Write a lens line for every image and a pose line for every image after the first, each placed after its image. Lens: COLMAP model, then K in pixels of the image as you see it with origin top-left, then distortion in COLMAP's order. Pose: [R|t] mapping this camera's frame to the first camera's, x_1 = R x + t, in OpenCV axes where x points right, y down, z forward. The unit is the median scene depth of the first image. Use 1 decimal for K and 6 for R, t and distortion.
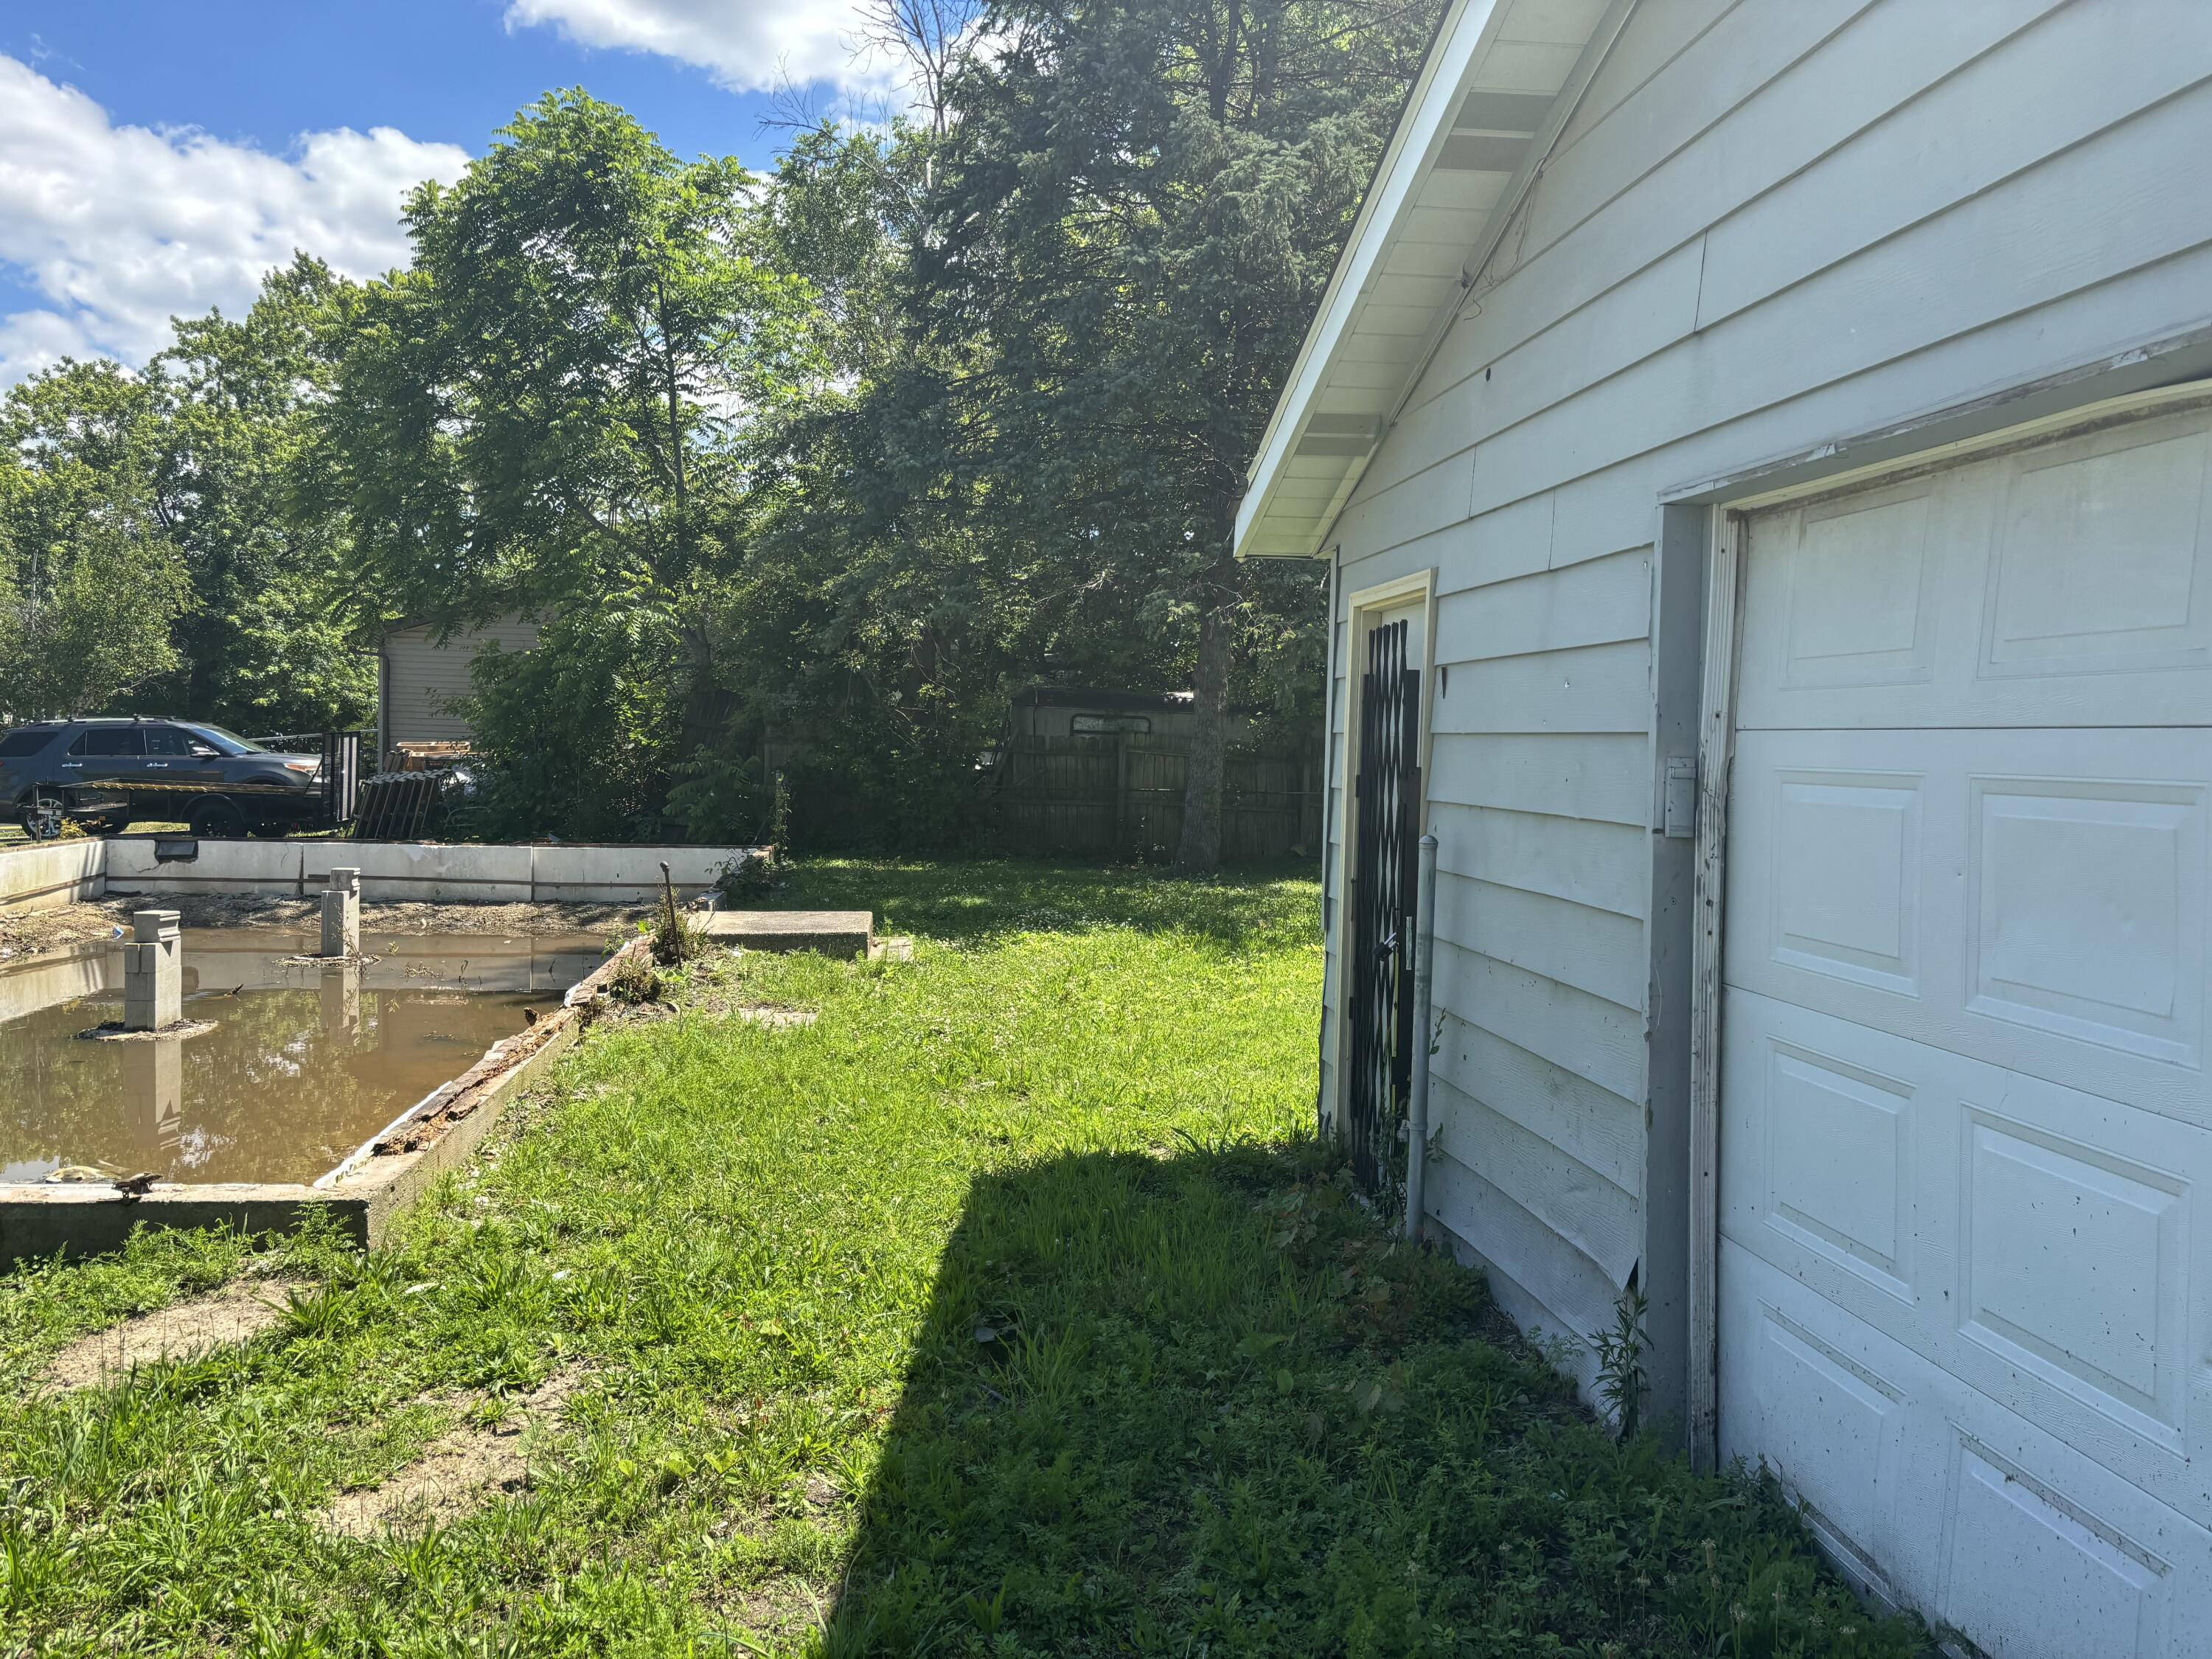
lens RADIAL K [[1656.6, 0, 1106.0], [0, 1656.6, 829.5], [0, 0, 1]] dist [0.001355, -0.002439]
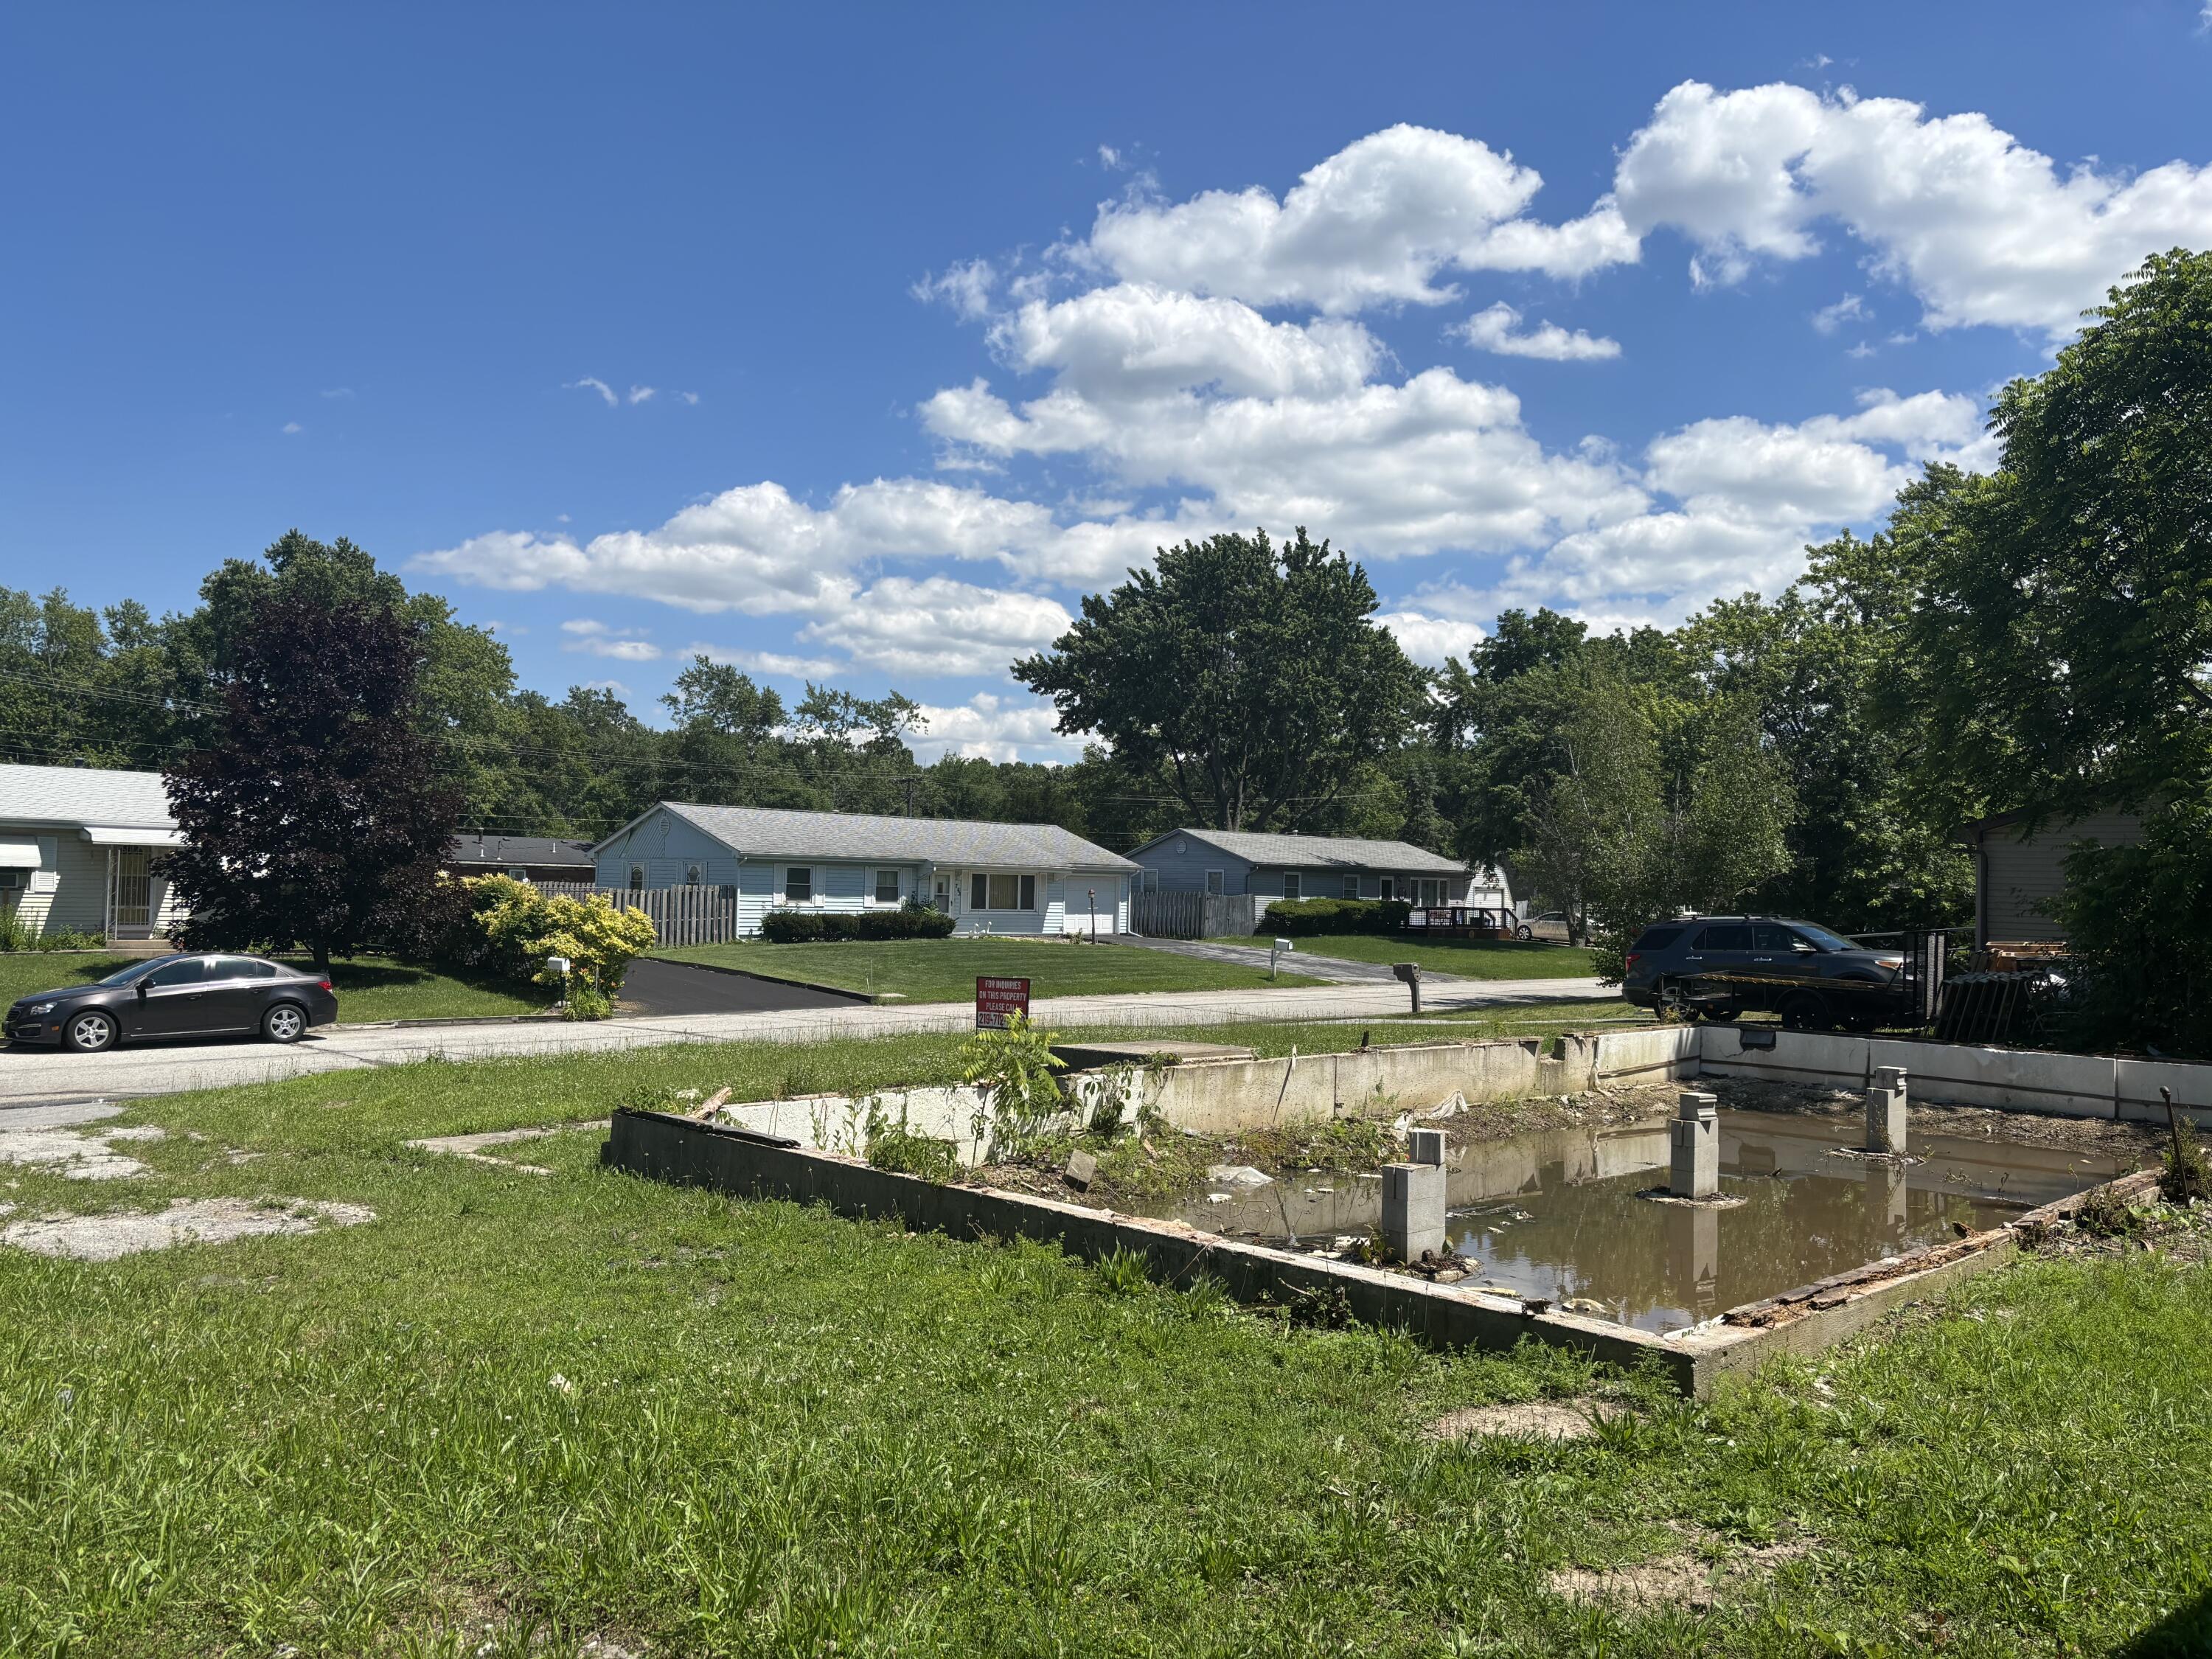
lens RADIAL K [[1672.8, 0, 1091.5], [0, 1672.8, 829.9], [0, 0, 1]] dist [0.054194, -0.055874]
pose [[0.588860, -0.042405, -0.807122, 0.127361], [-0.047632, 0.995066, -0.087031, -0.010584], [0.806830, 0.089694, 0.583935, -0.035361]]
